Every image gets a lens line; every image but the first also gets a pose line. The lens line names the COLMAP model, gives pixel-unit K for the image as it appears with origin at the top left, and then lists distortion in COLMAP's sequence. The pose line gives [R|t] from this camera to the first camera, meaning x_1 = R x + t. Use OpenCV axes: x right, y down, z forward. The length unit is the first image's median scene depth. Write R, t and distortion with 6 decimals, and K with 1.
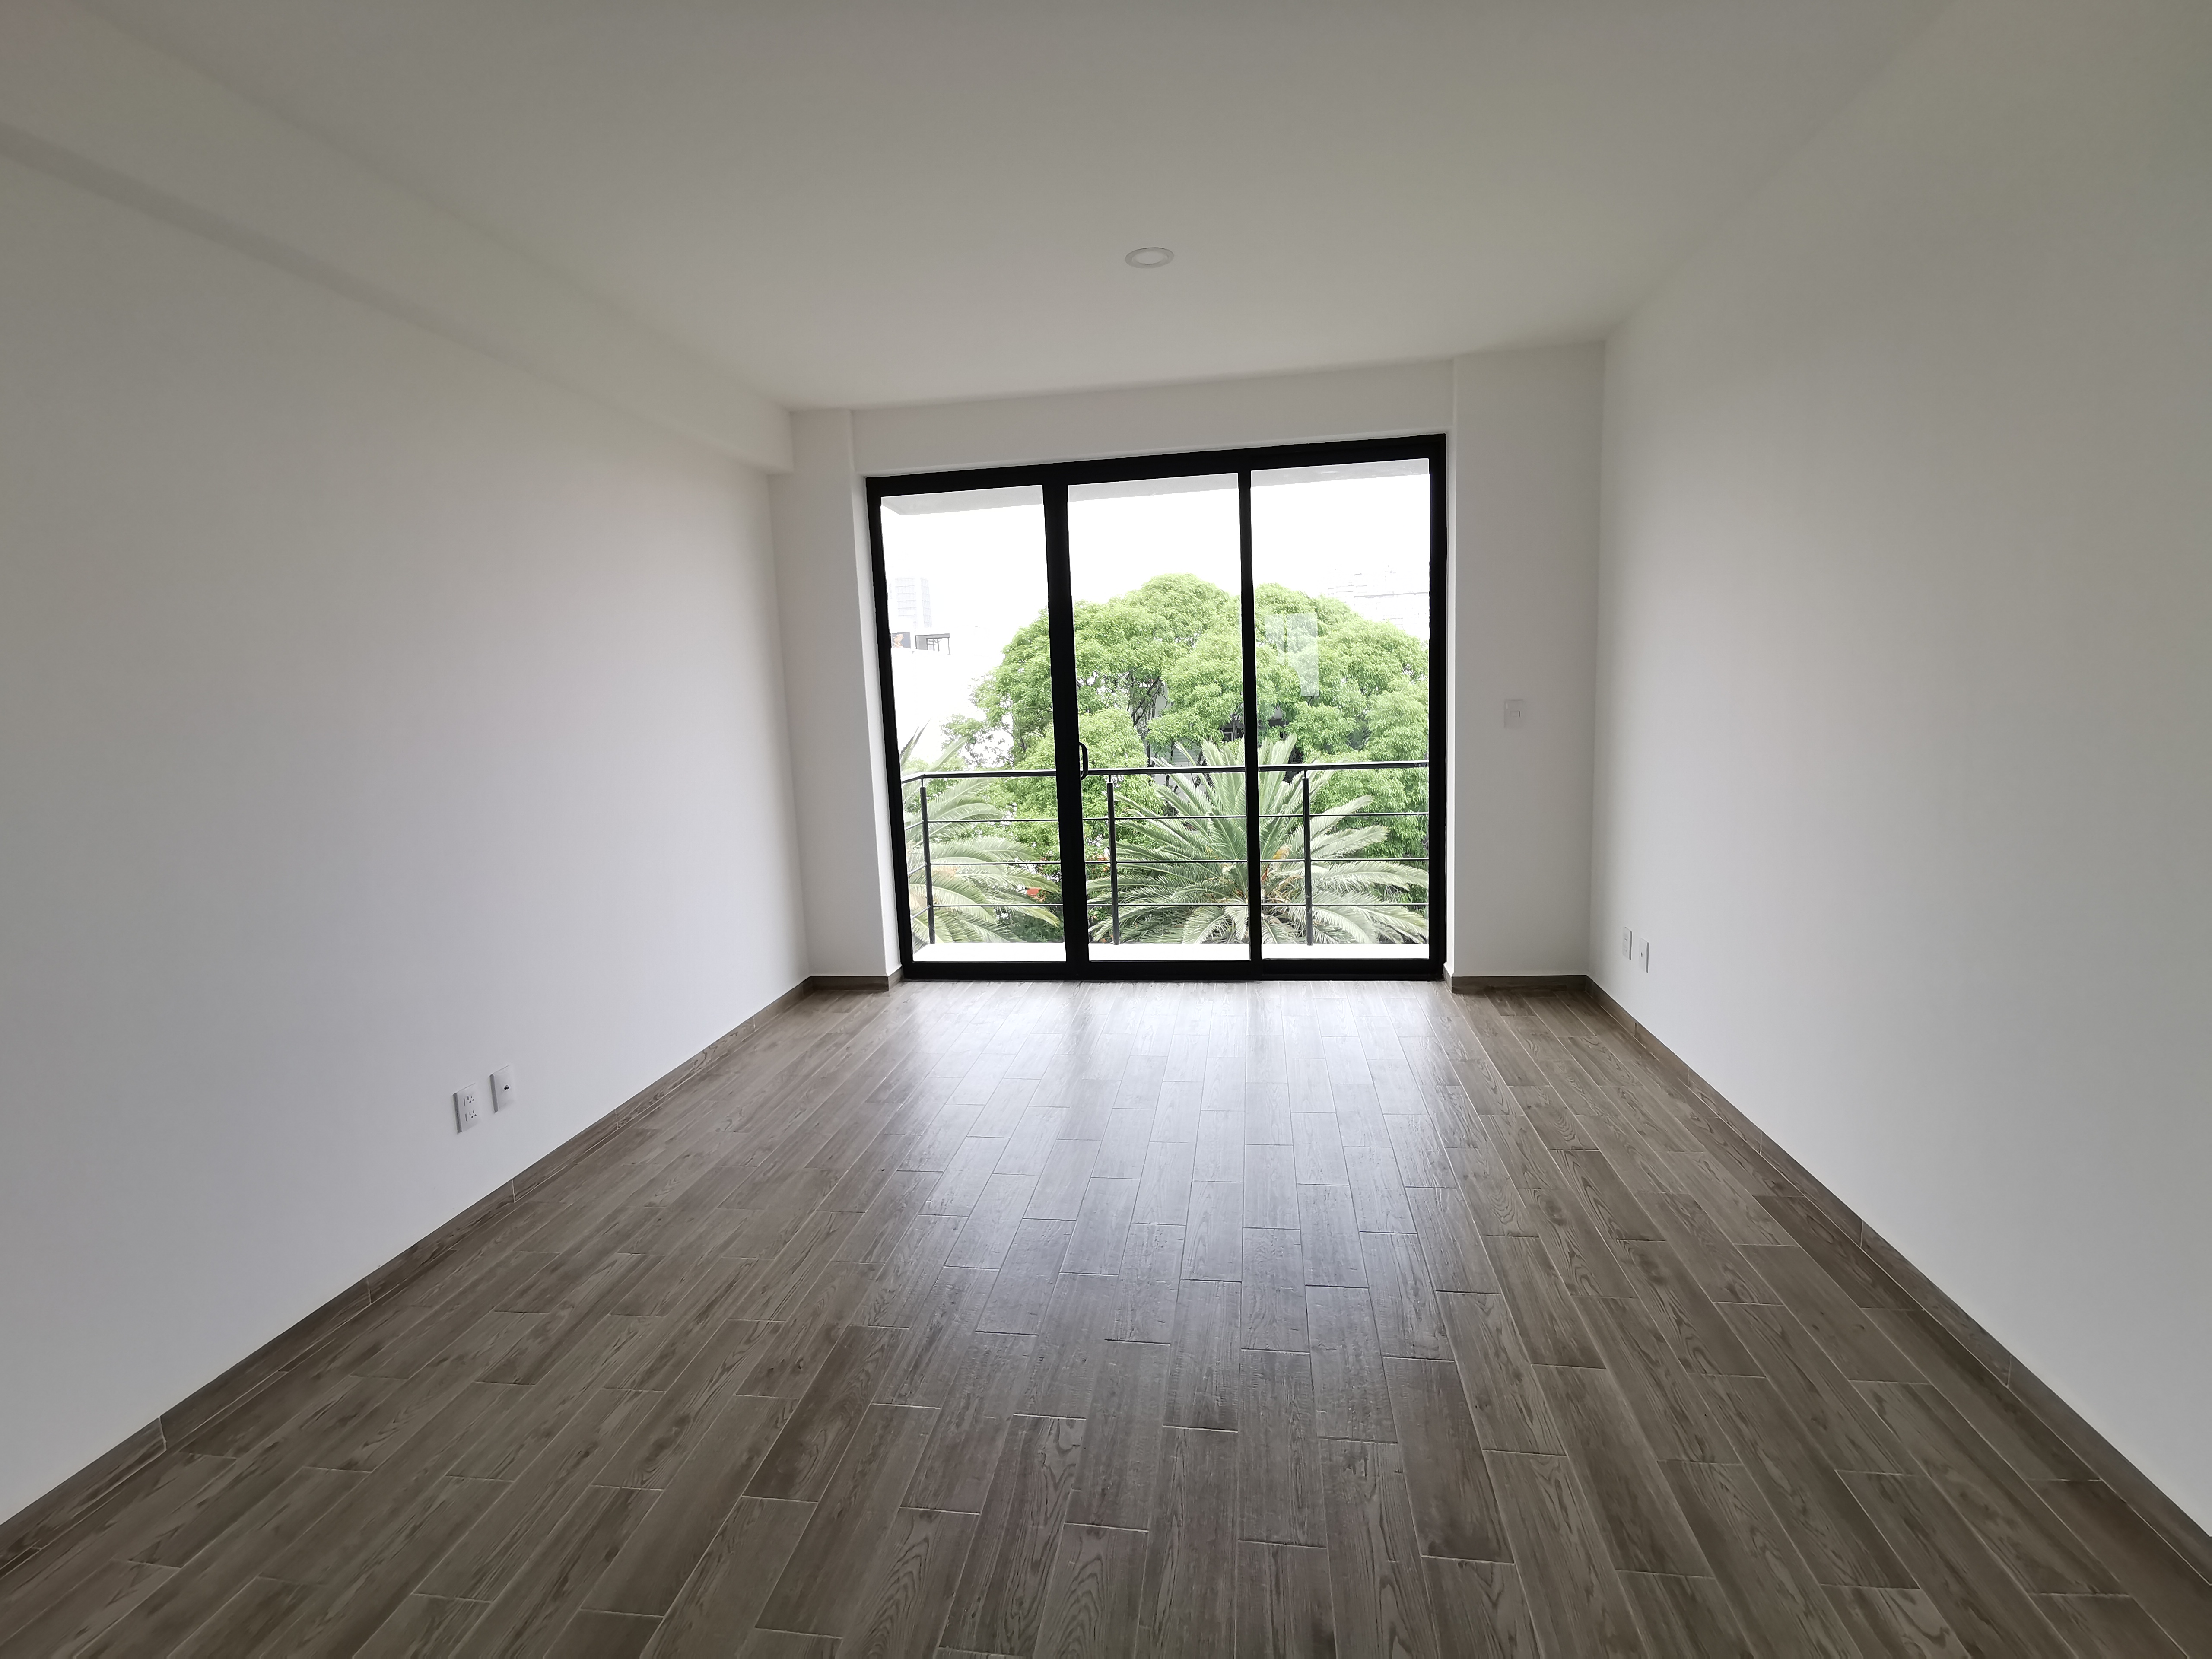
lens RADIAL K [[1032.1, 0, 1097.5], [0, 1032.1, 808.0], [0, 0, 1]] dist [0.005018, -0.000515]
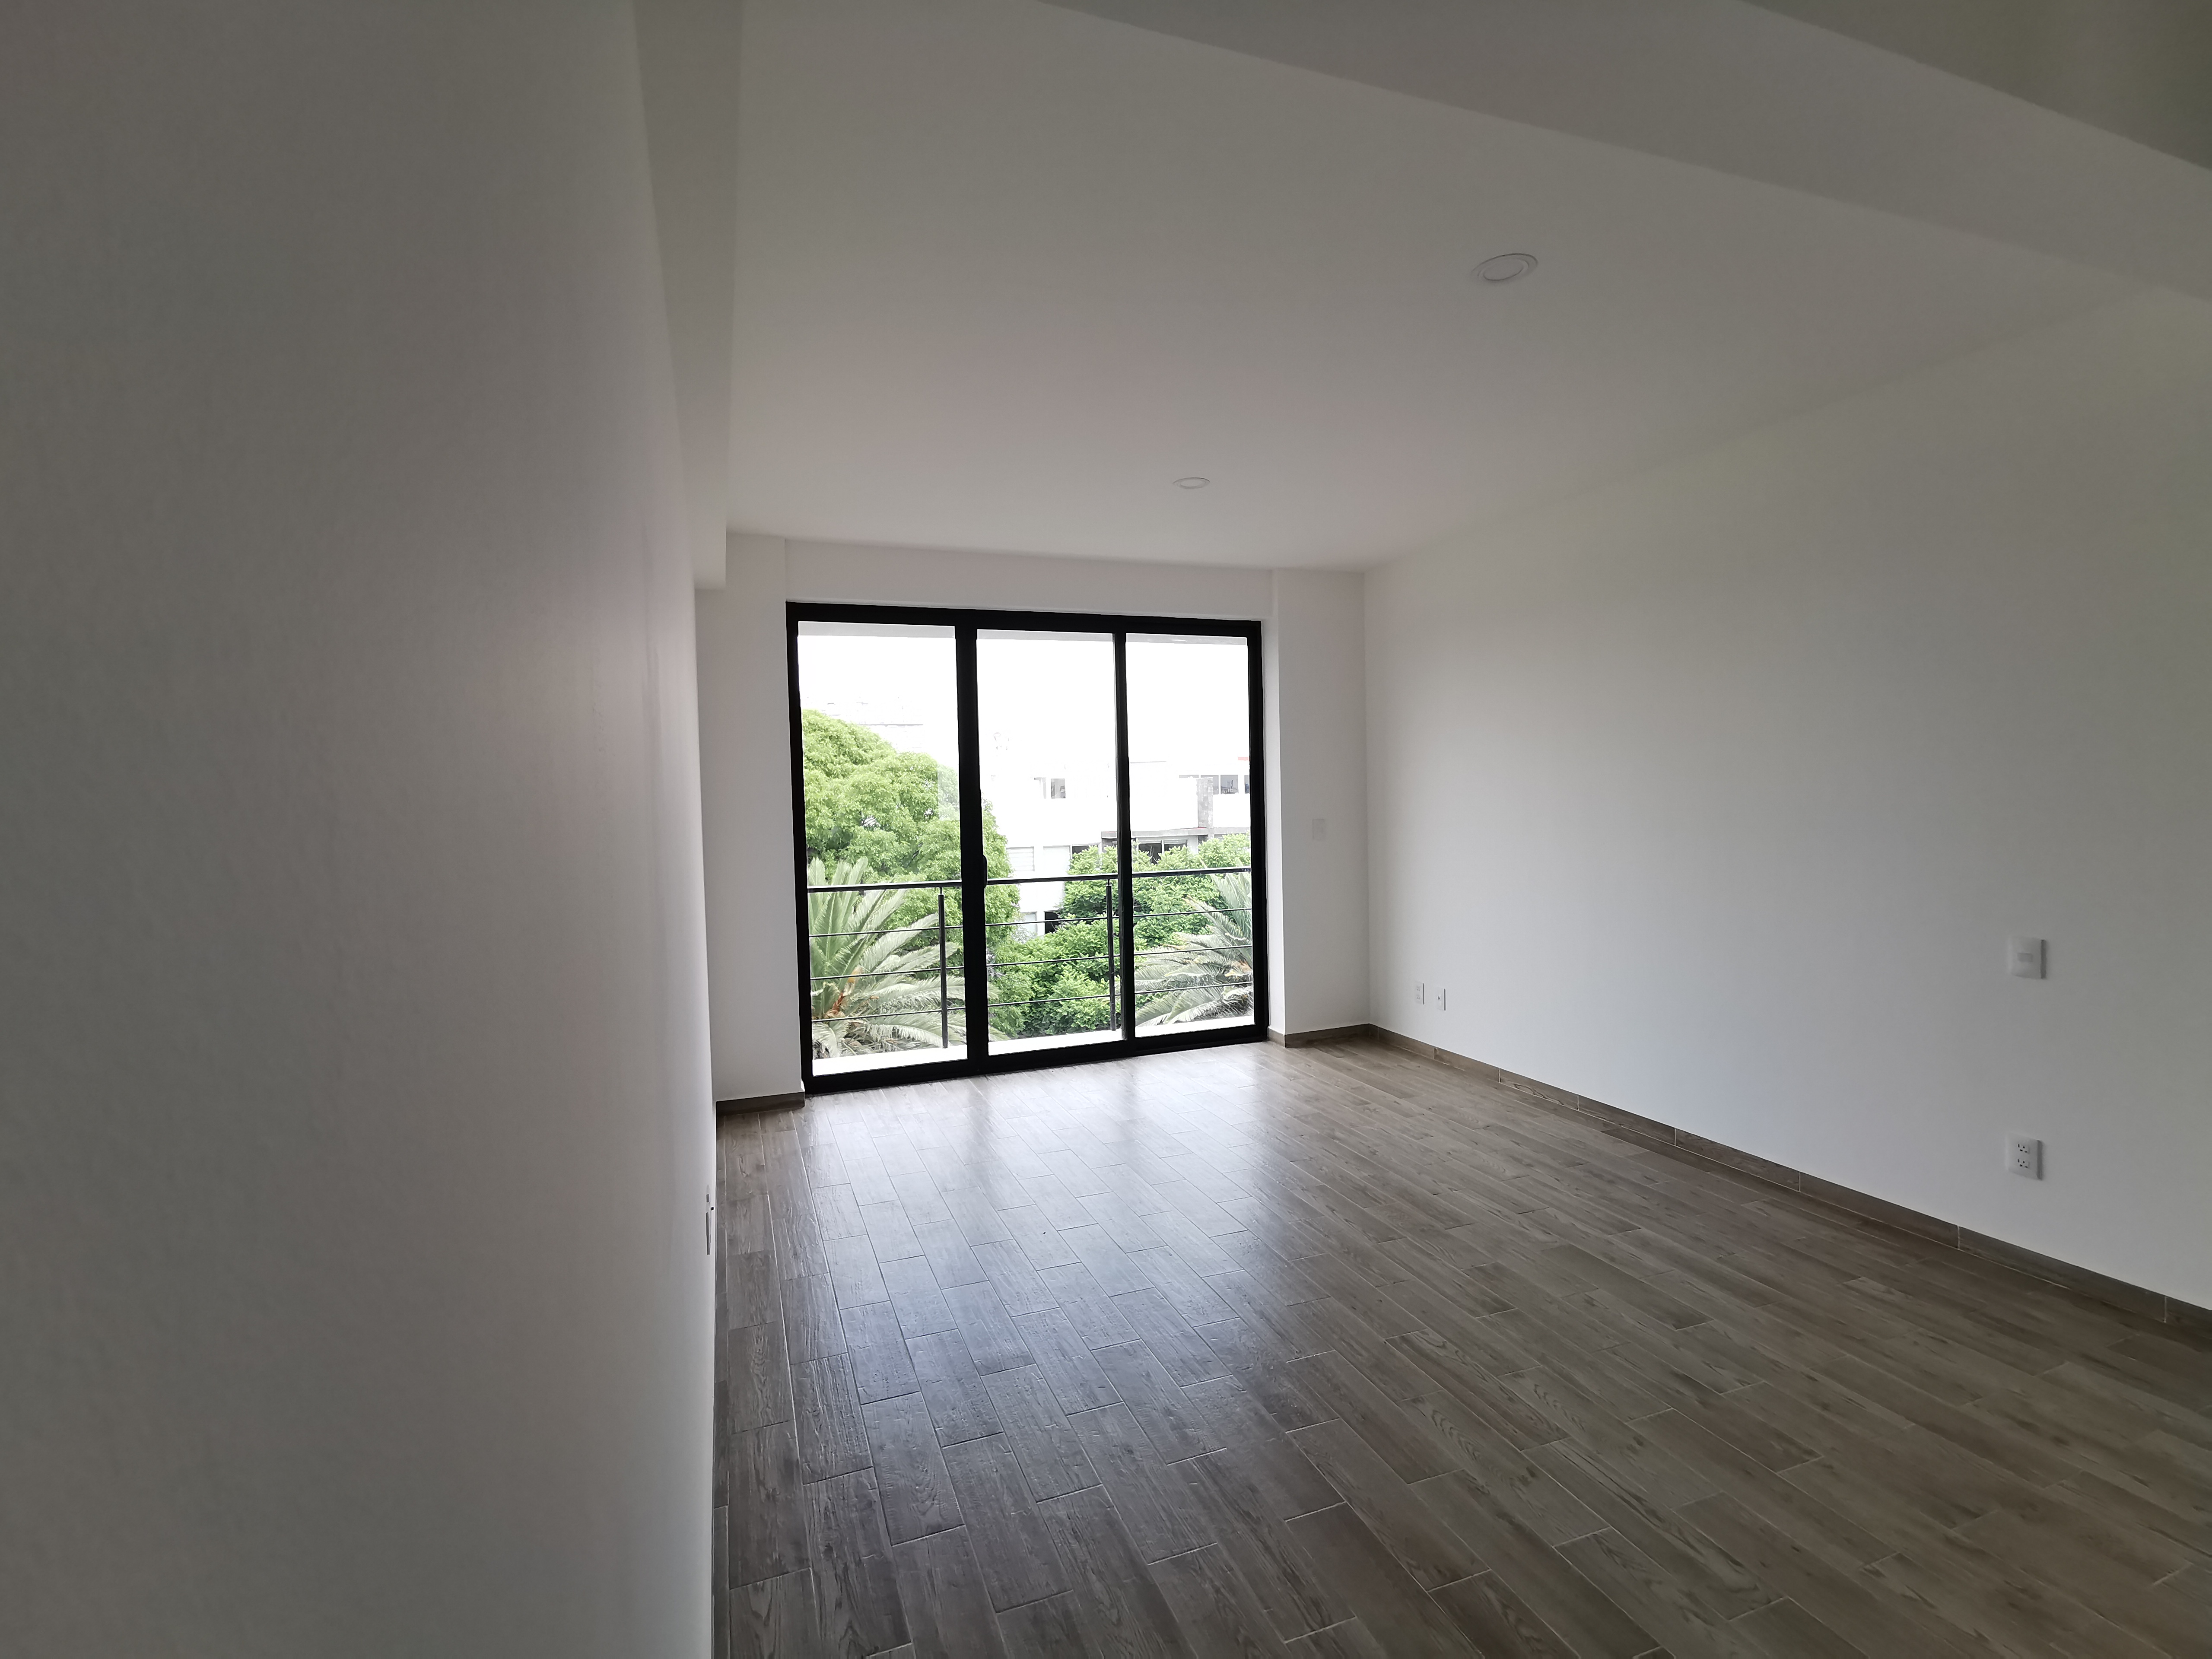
lens RADIAL K [[1017.1, 0, 1111.3], [0, 1017.1, 833.7], [0, 0, 1]] dist [0.015921, -0.000004]
pose [[0.873624, 0.004297, 0.486582, -0.437443], [0.042965, 0.995374, -0.085932, 0.012974], [-0.484700, 0.095978, 0.869399, -0.020801]]
